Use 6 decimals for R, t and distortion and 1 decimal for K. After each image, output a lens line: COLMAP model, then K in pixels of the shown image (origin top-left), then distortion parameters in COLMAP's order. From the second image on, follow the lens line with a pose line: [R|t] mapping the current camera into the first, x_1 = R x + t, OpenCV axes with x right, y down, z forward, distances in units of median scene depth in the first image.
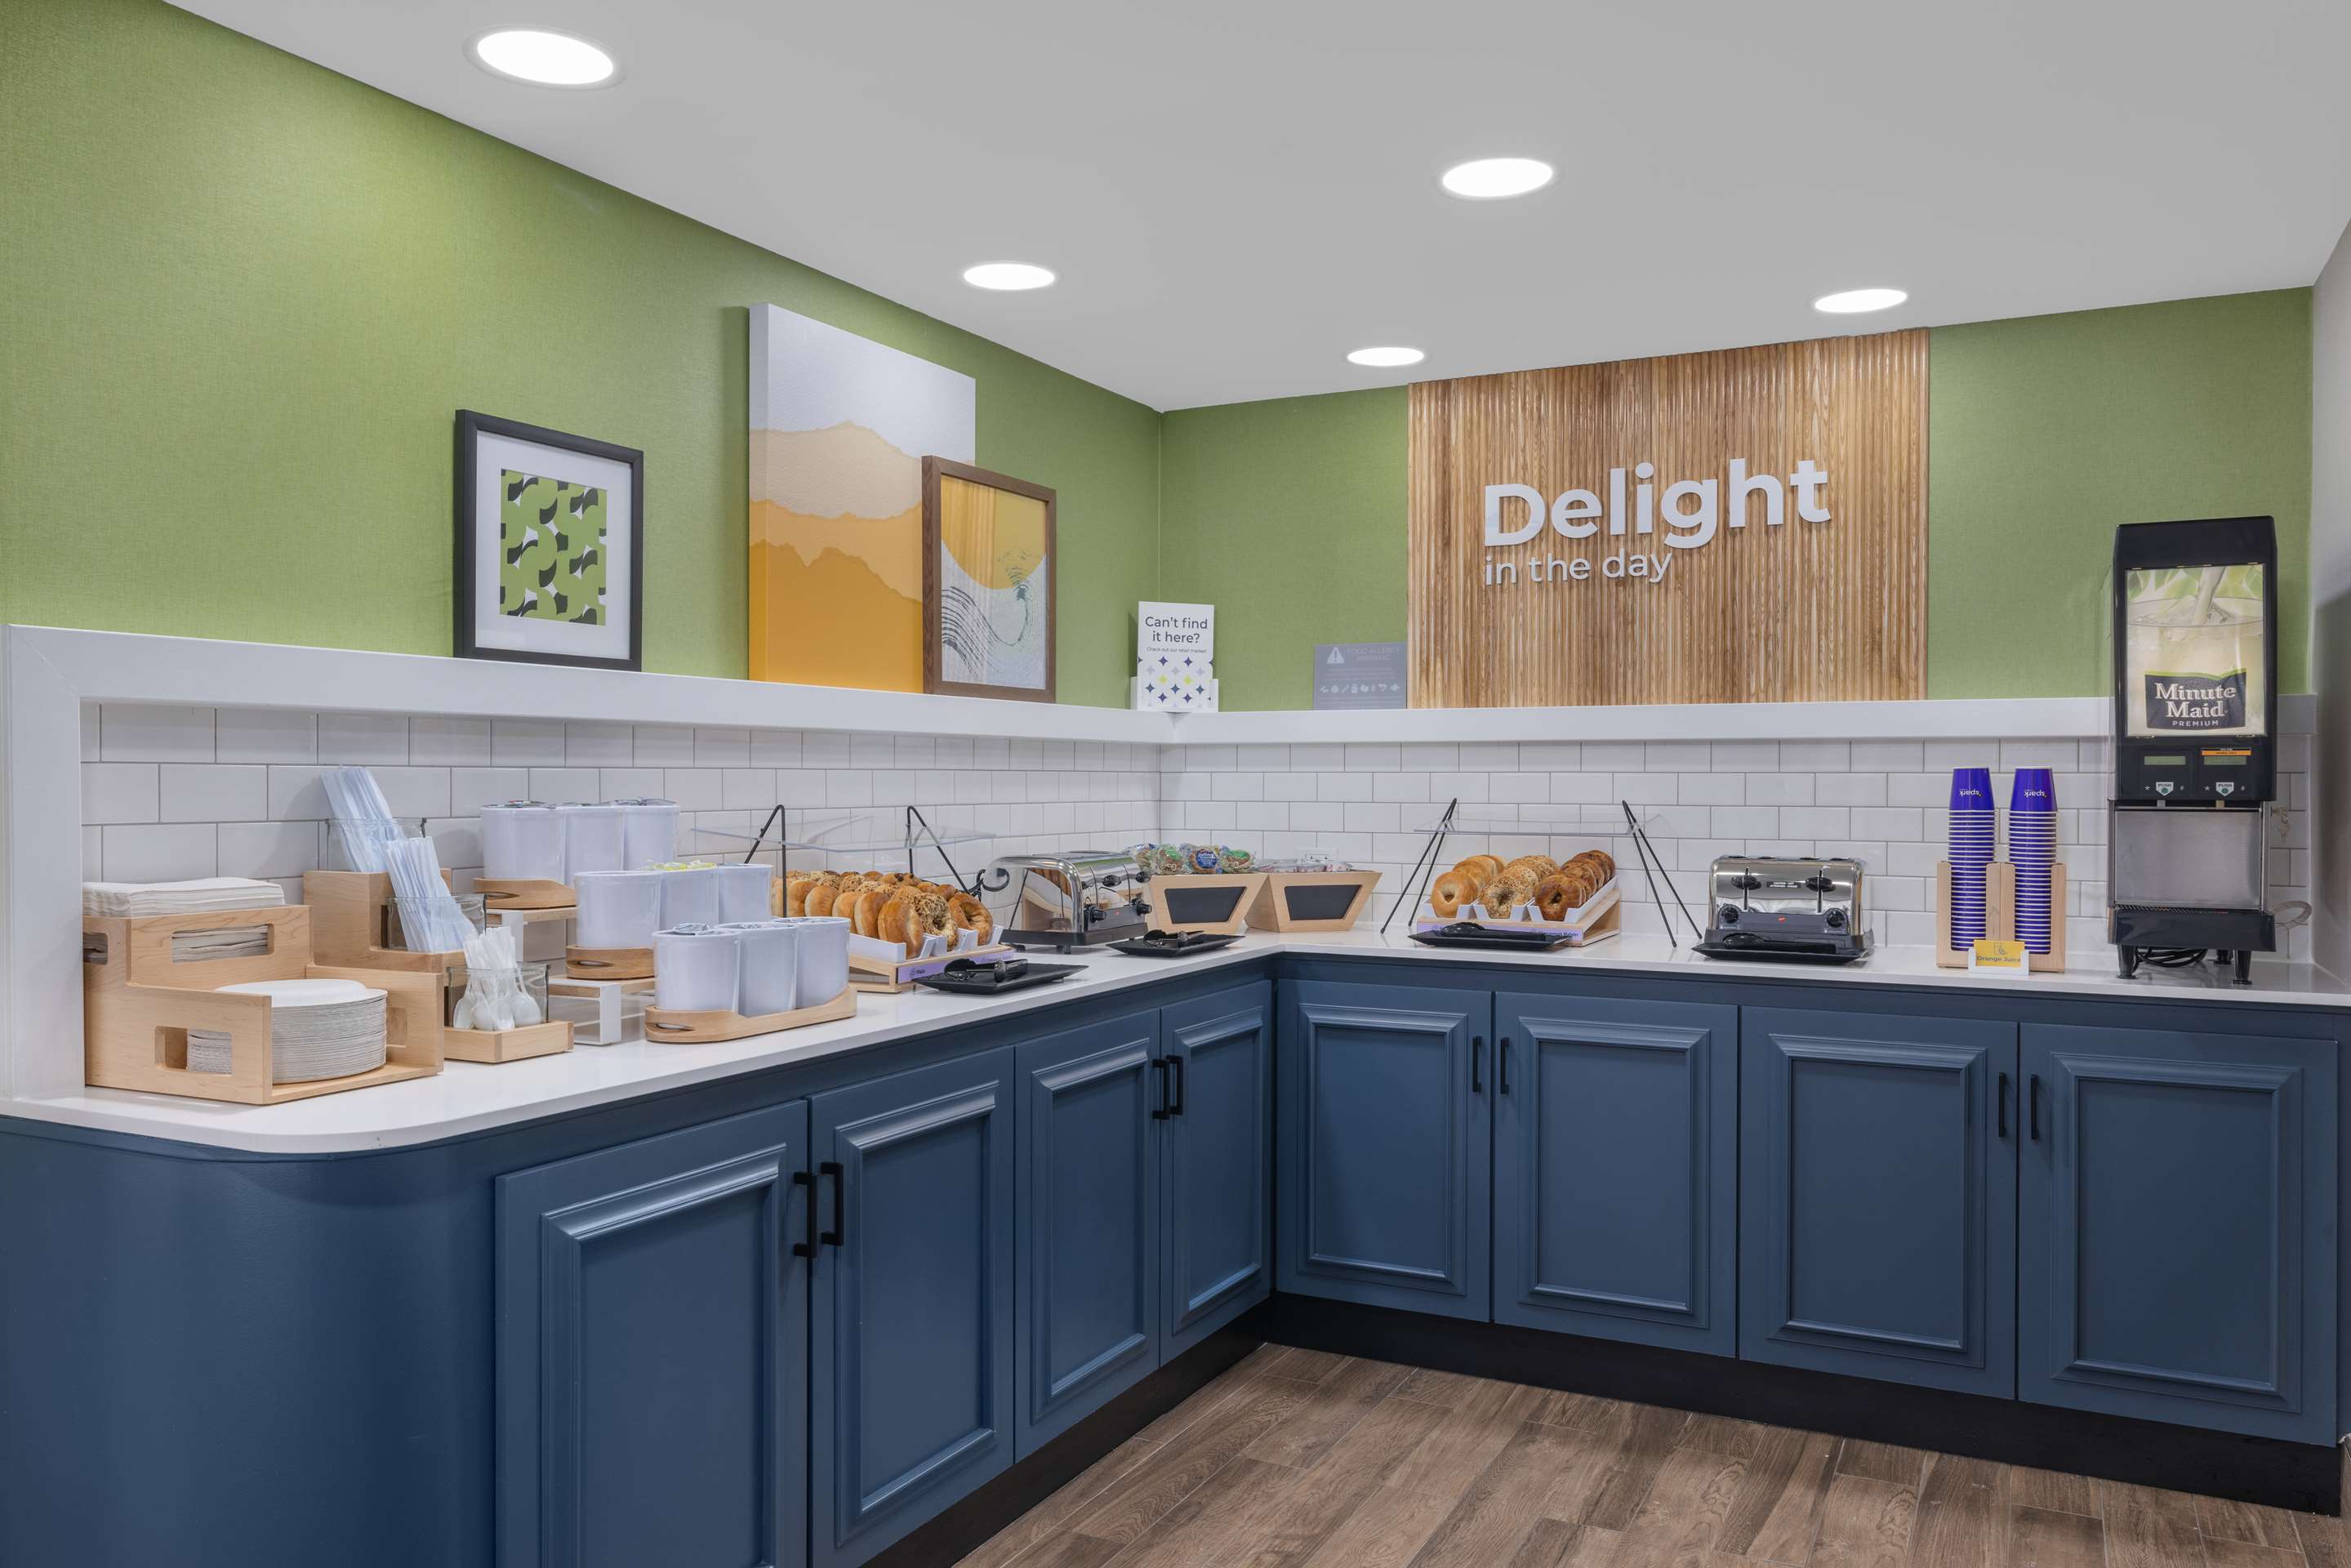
lens RADIAL K [[1731.1, 0, 1173.8], [0, 1731.1, 798.4], [0, 0, 1]] dist [-0.002106, 0.012939]
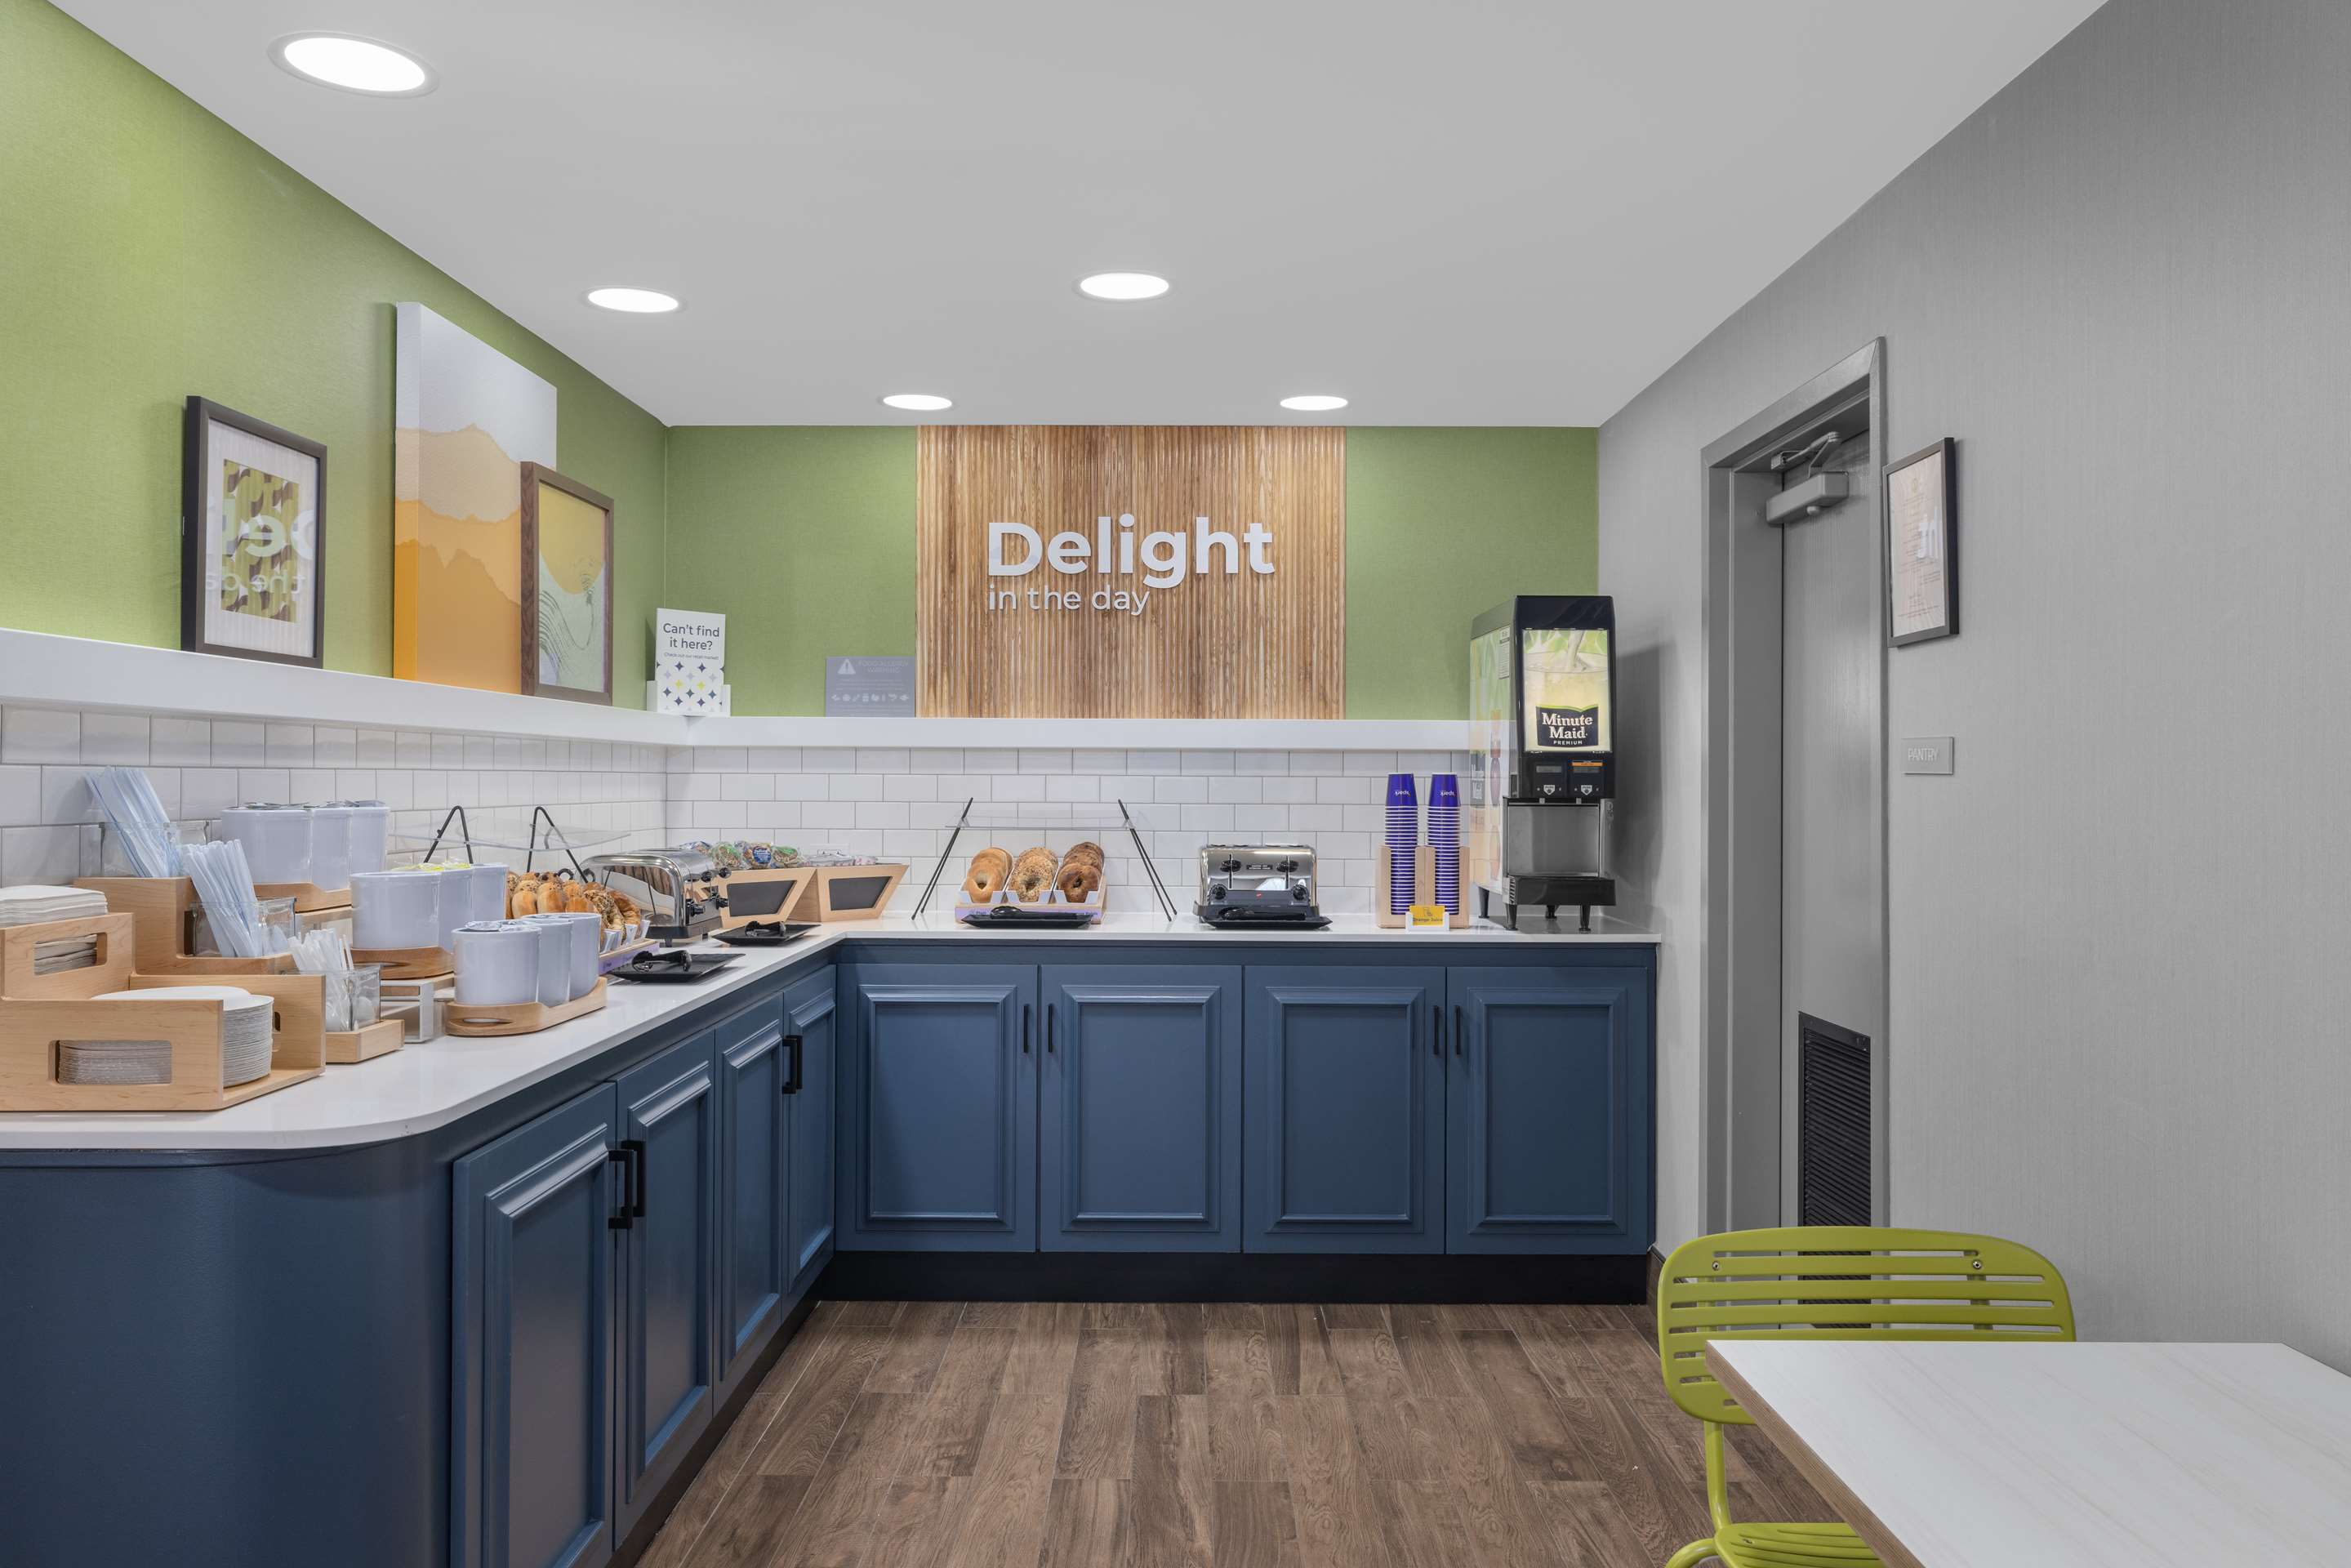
lens RADIAL K [[1718.4, 0, 1175.5], [0, 1718.4, 784.0], [0, 0, 1]] dist [0.035130, -0.089555]
pose [[0.892100, 0.001479, 0.451835, -0.268460], [0.001979, 0.999972, -0.007181, -0.000928], [-0.451833, 0.007300, 0.892072, -0.073161]]
